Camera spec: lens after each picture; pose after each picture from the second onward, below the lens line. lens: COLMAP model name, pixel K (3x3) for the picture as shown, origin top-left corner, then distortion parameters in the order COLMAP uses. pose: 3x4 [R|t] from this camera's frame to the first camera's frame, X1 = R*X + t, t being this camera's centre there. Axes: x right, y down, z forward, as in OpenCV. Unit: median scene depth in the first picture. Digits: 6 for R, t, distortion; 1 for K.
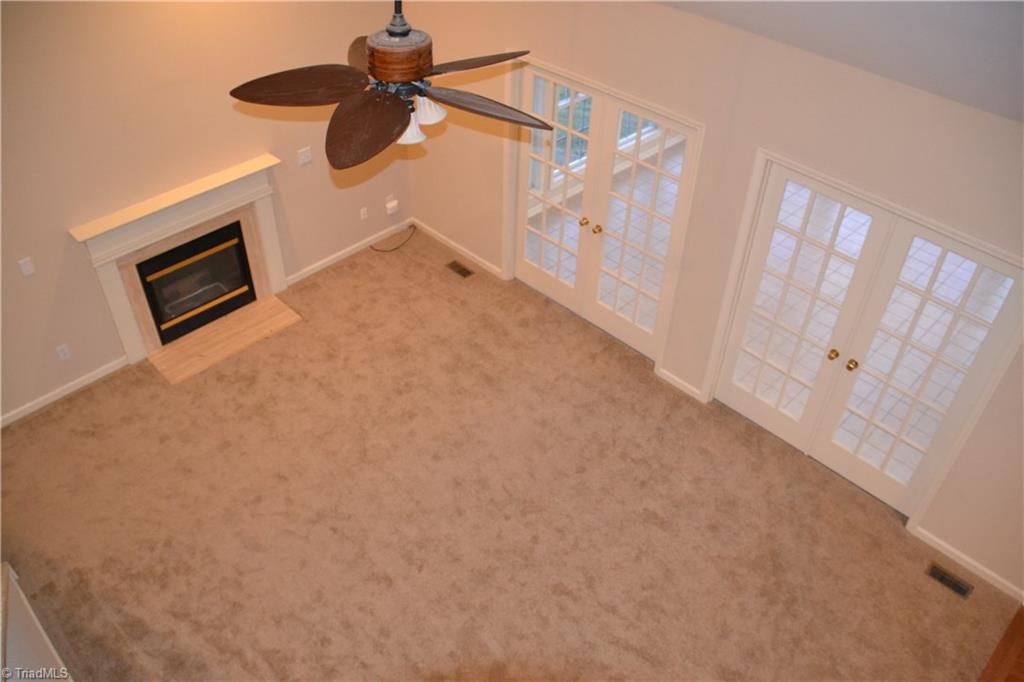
lens RADIAL K [[813.9, 0, 505.3], [0, 813.9, 348.3], [0, 0, 1]] dist [-0.151718, 0.092383]
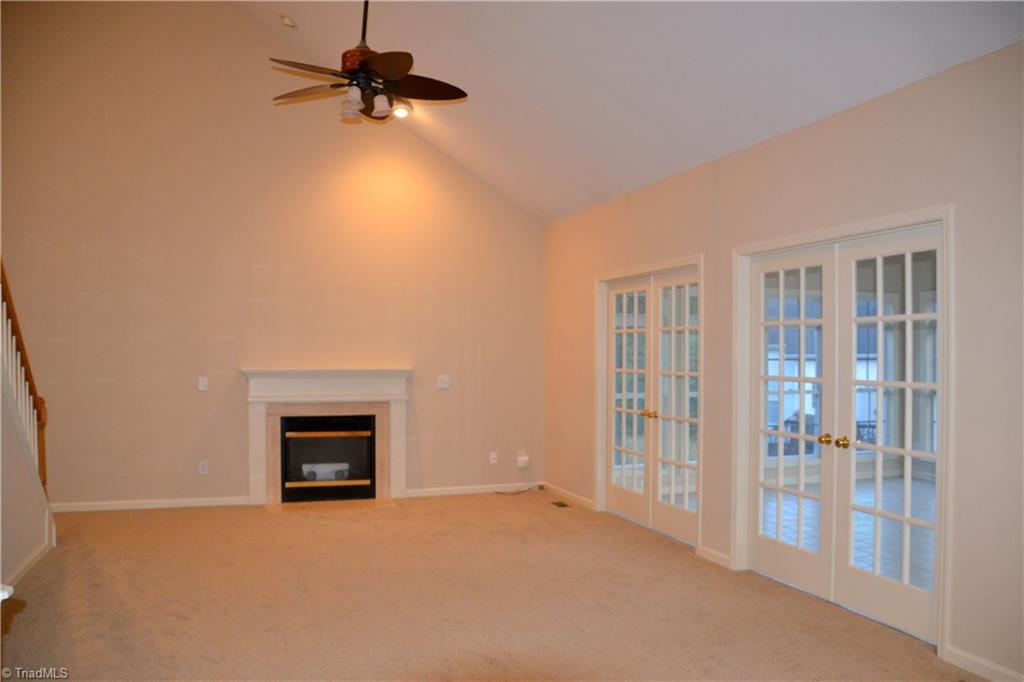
lens RADIAL K [[813.9, 0, 505.3], [0, 813.9, 348.3], [0, 0, 1]] dist [-0.151718, 0.092383]
pose [[0.894528, -0.016984, -0.446688, 0.384528], [-0.283961, 0.750163, -0.597178, 0.431686], [0.345232, 0.661035, 0.666219, 0.184563]]
